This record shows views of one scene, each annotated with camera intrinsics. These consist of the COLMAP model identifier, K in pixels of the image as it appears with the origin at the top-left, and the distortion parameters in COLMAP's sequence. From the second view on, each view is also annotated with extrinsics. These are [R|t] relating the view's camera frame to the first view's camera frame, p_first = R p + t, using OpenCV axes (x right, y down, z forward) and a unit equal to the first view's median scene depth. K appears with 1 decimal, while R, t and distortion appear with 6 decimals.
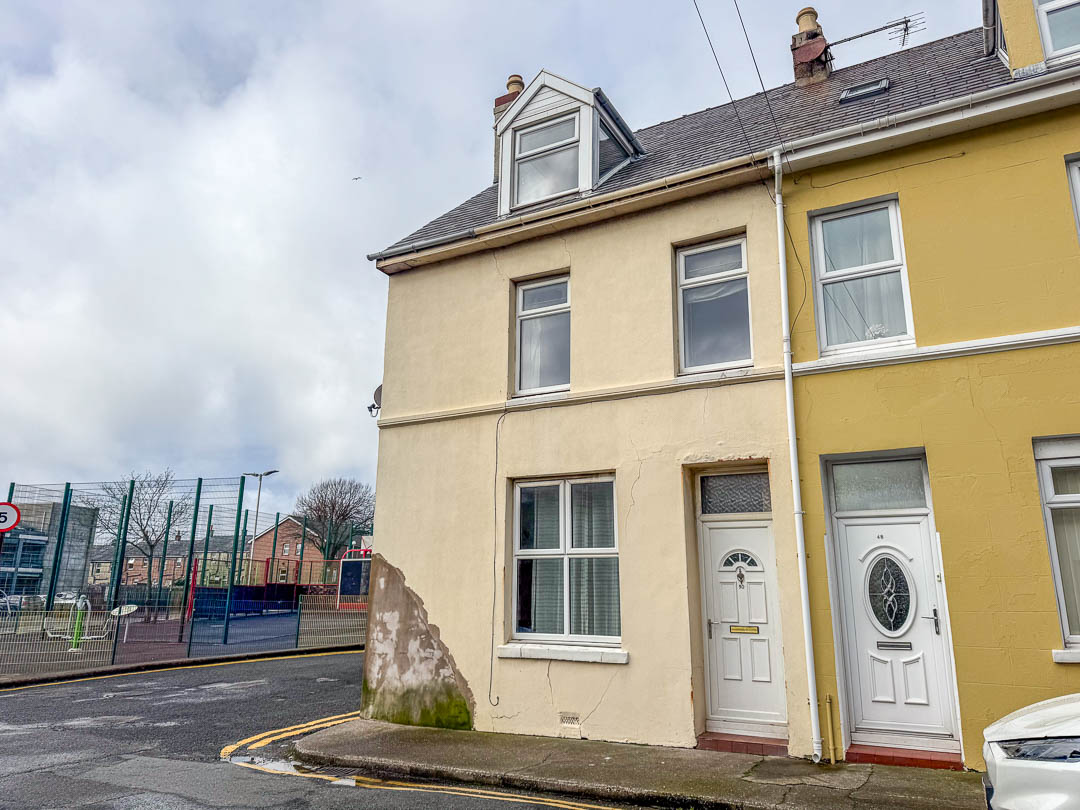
lens RADIAL K [[735.6, 0, 542.0], [0, 735.6, 403.7], [0, 0, 1]] dist [0.003434, -0.012915]
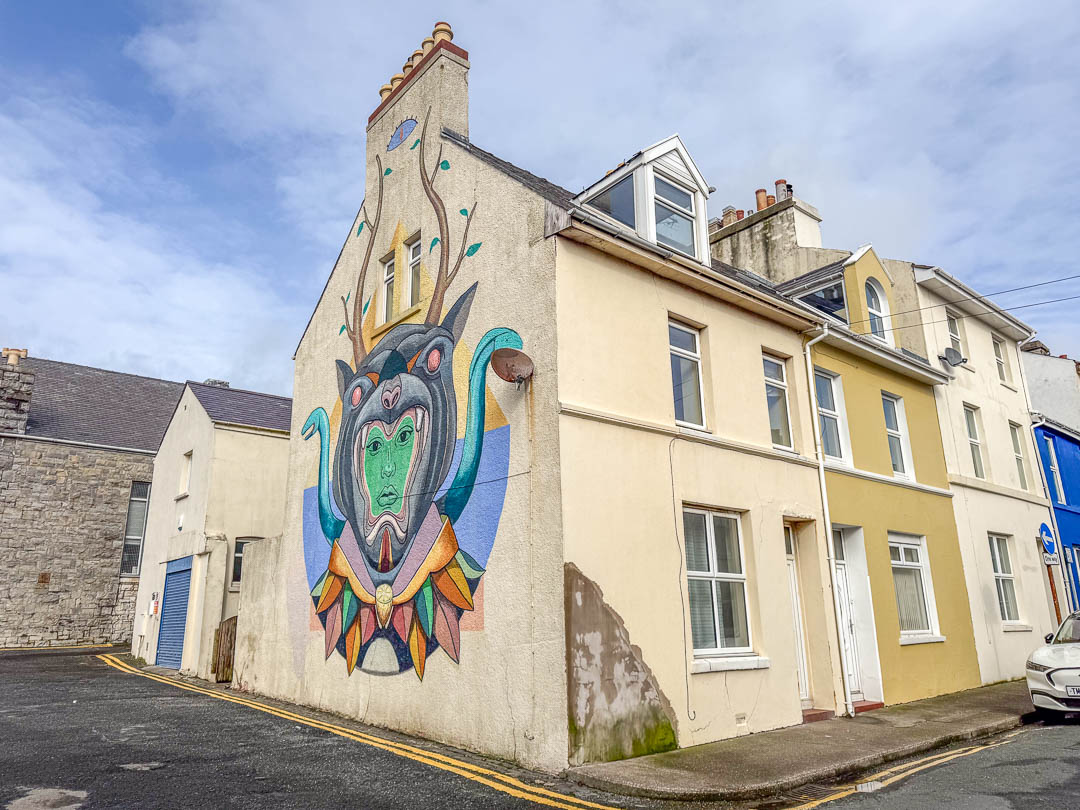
lens RADIAL K [[735.6, 0, 540.5], [0, 735.6, 410.8], [0, 0, 1]] dist [0.003434, -0.012915]
pose [[0.390921, 0.248760, 0.886171, -1.097144], [-0.222932, 0.959708, -0.171060, 0.203685], [-0.893018, -0.130685, 0.430627, 0.751625]]
